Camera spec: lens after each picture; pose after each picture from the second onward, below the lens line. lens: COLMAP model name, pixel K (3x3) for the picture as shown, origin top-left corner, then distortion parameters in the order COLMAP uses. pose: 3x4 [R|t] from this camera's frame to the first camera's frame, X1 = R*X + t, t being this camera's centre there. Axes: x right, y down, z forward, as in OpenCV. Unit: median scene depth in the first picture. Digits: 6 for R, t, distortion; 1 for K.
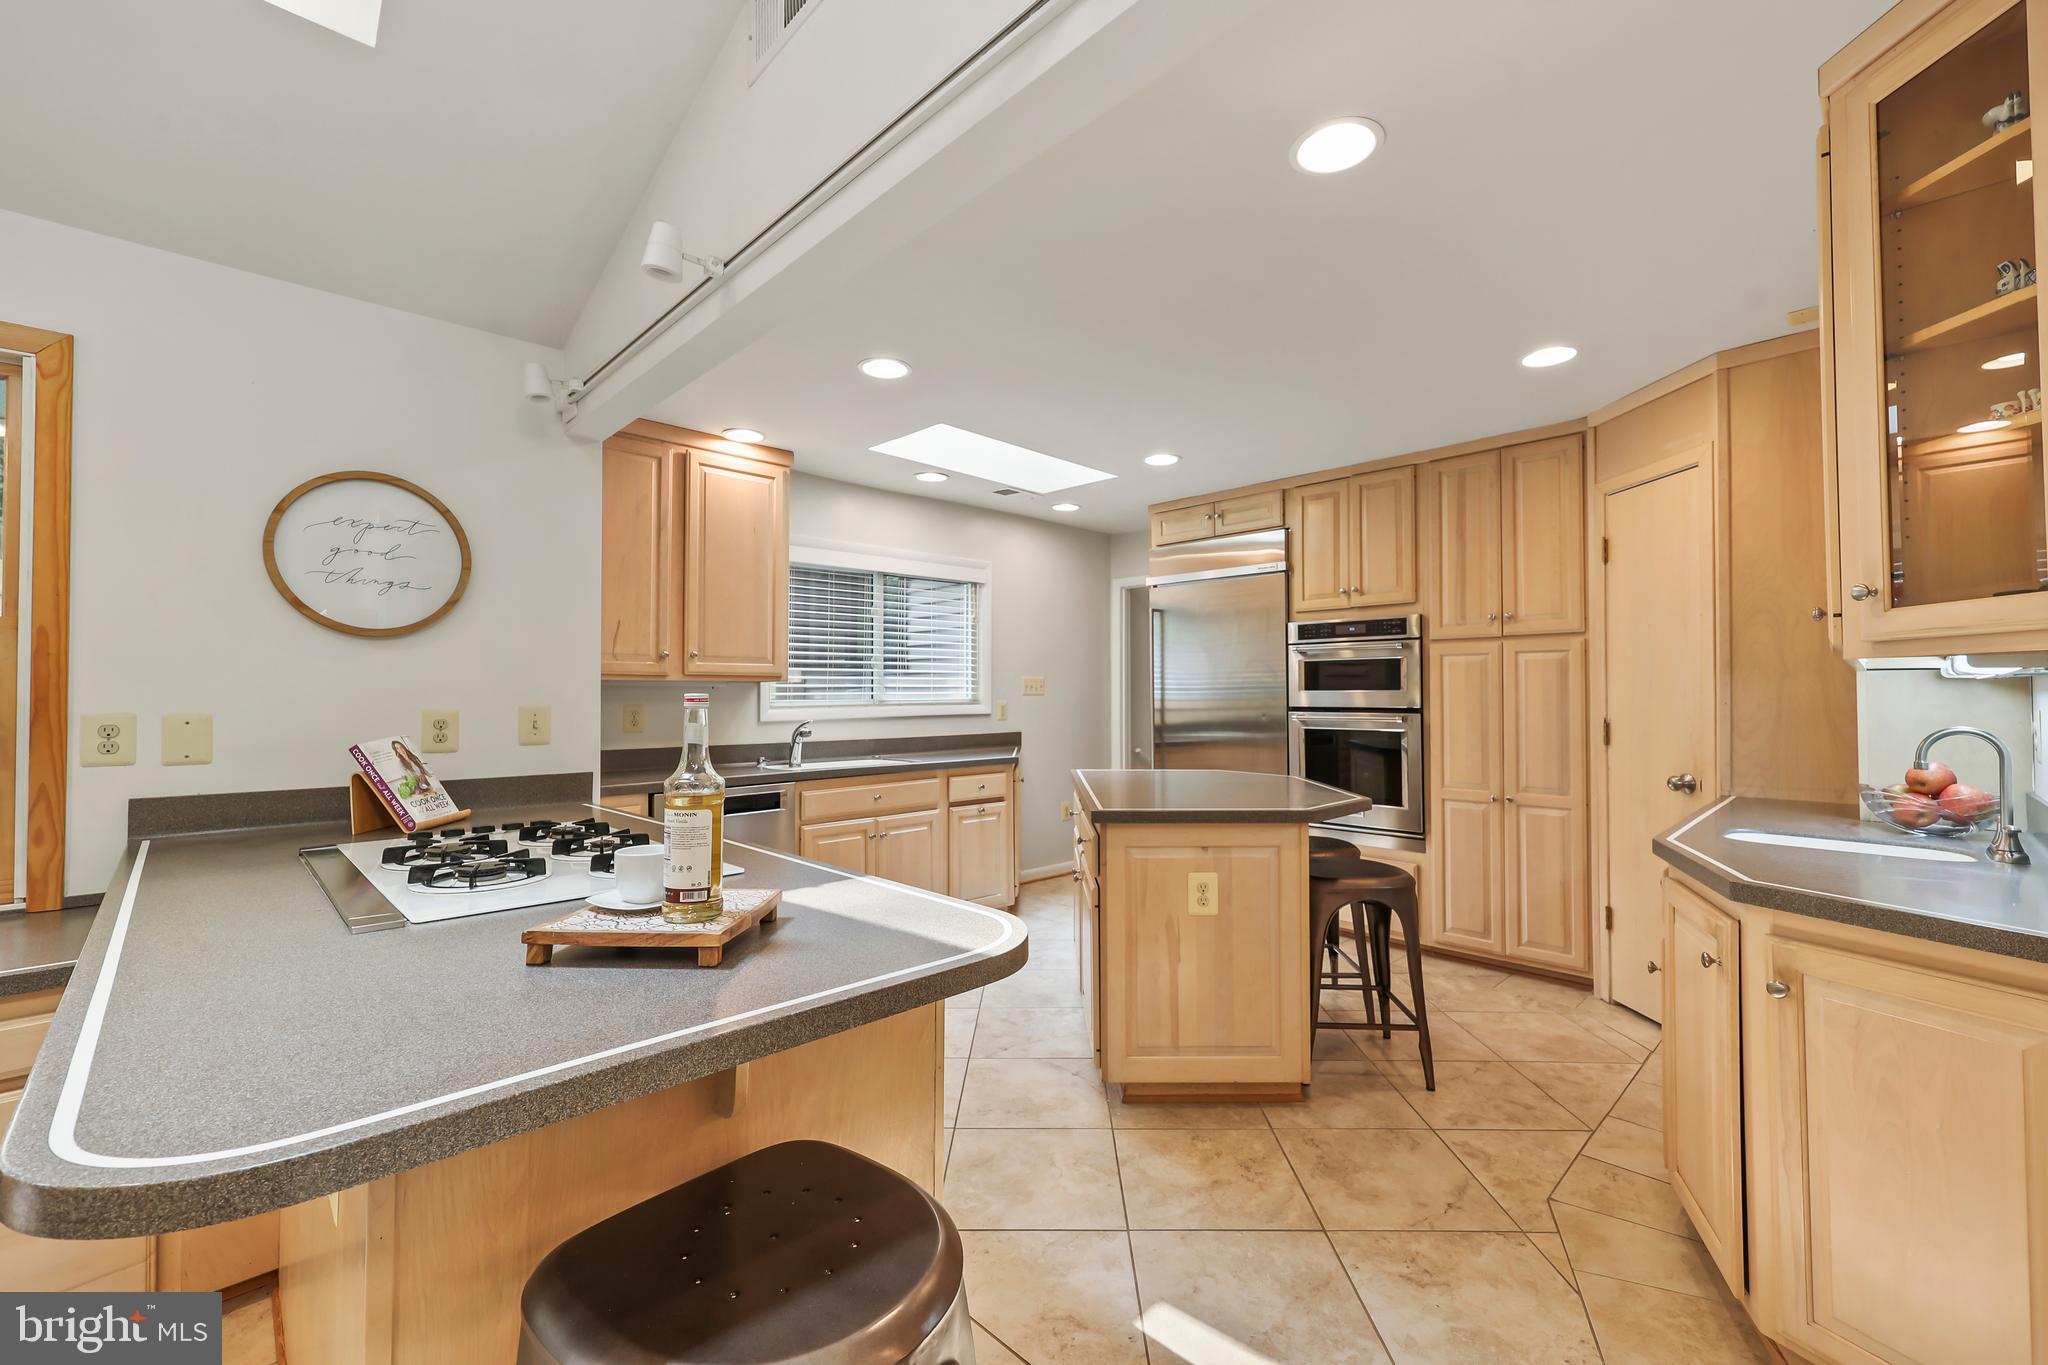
lens RADIAL K [[835.7, 0, 1028.2], [0, 835.7, 681.6], [0, 0, 1]] dist [0.002200, -0.000126]
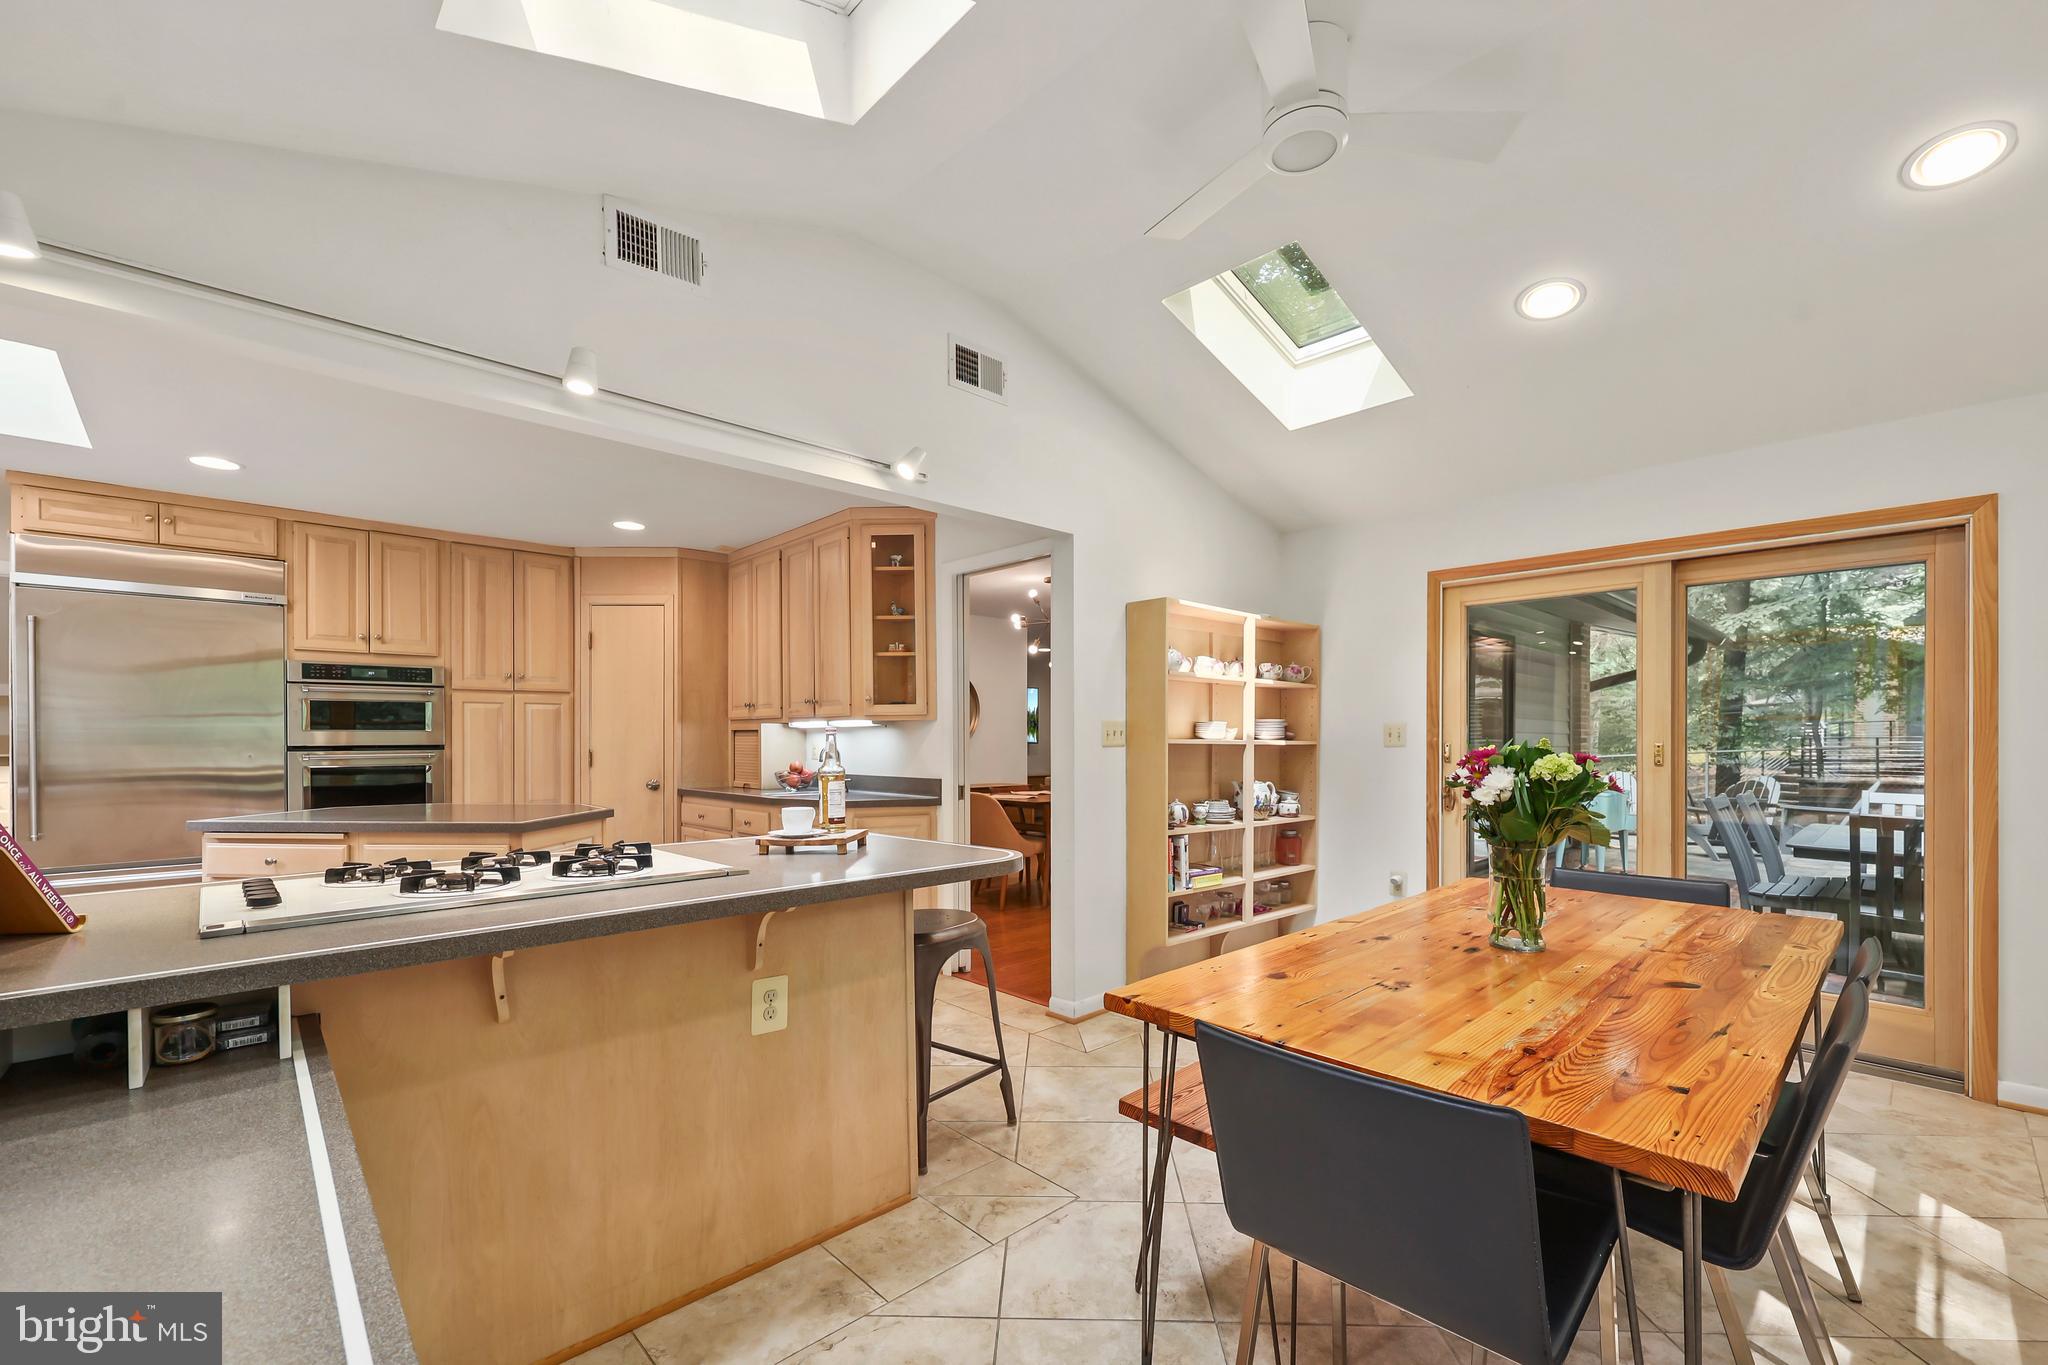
lens RADIAL K [[835.7, 0, 1062.9], [0, 835.7, 735.7], [0, 0, 1]] dist [0.002200, -0.000126]
pose [[0.003505, 0.003863, 0.999986, -0.723053], [-0.013962, 0.999895, -0.003814, 0.010144], [-0.999896, -0.013948, 0.003559, 0.107186]]
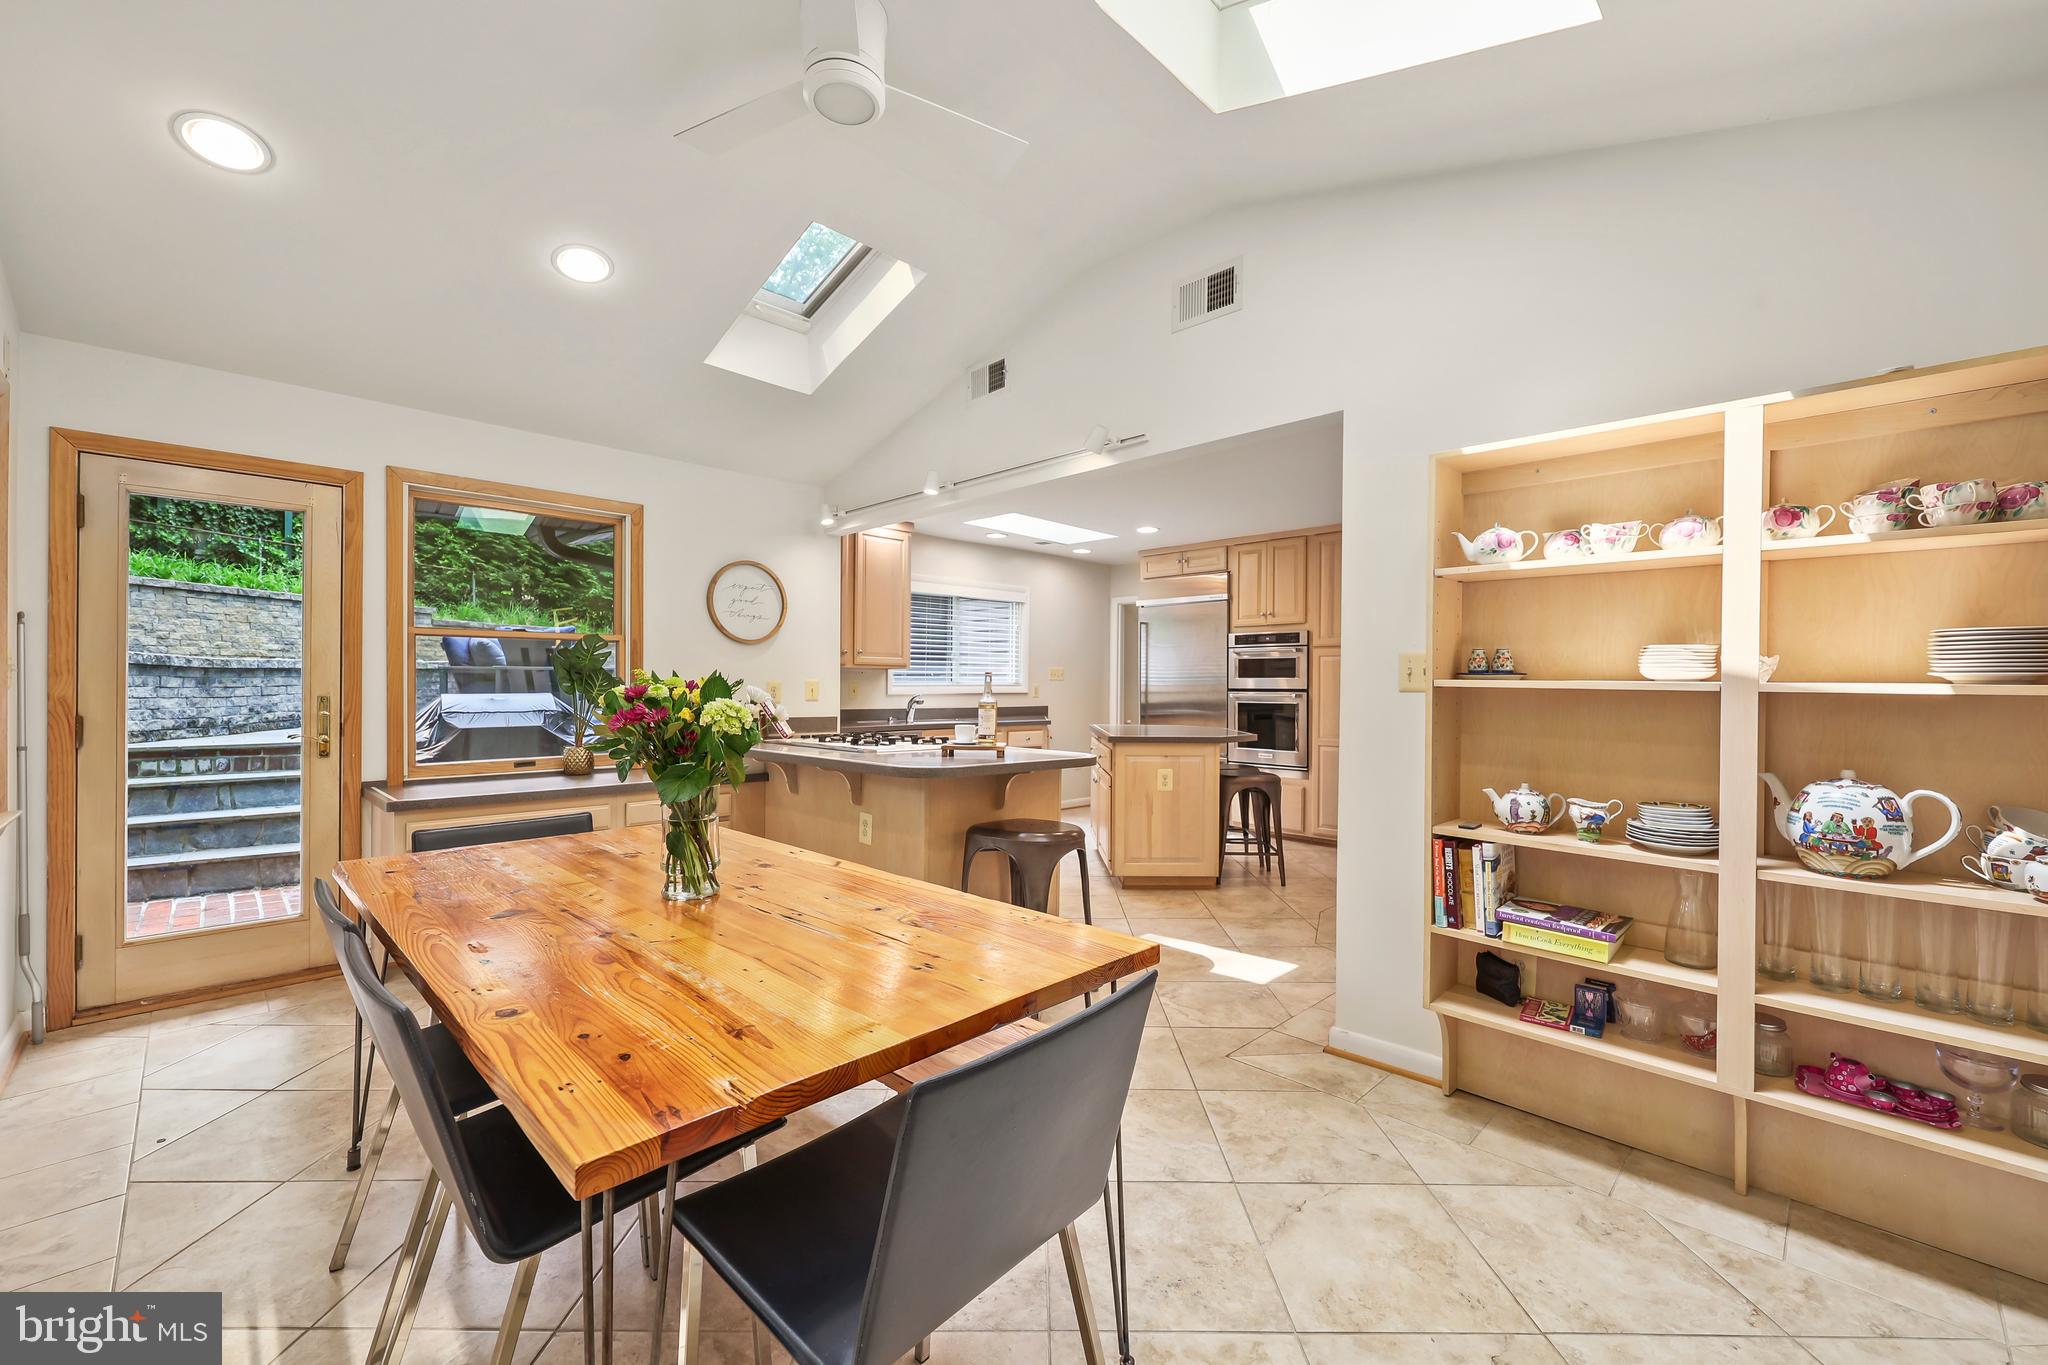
lens RADIAL K [[835.7, 0, 1031.2], [0, 835.7, 686.9], [0, 0, 1]] dist [0.002200, -0.000126]
pose [[0.999781, 0.008810, 0.018995, -0.087725], [-0.009128, 0.999818, 0.016730, 0.005374], [-0.018844, -0.016900, 0.999680, -0.582270]]
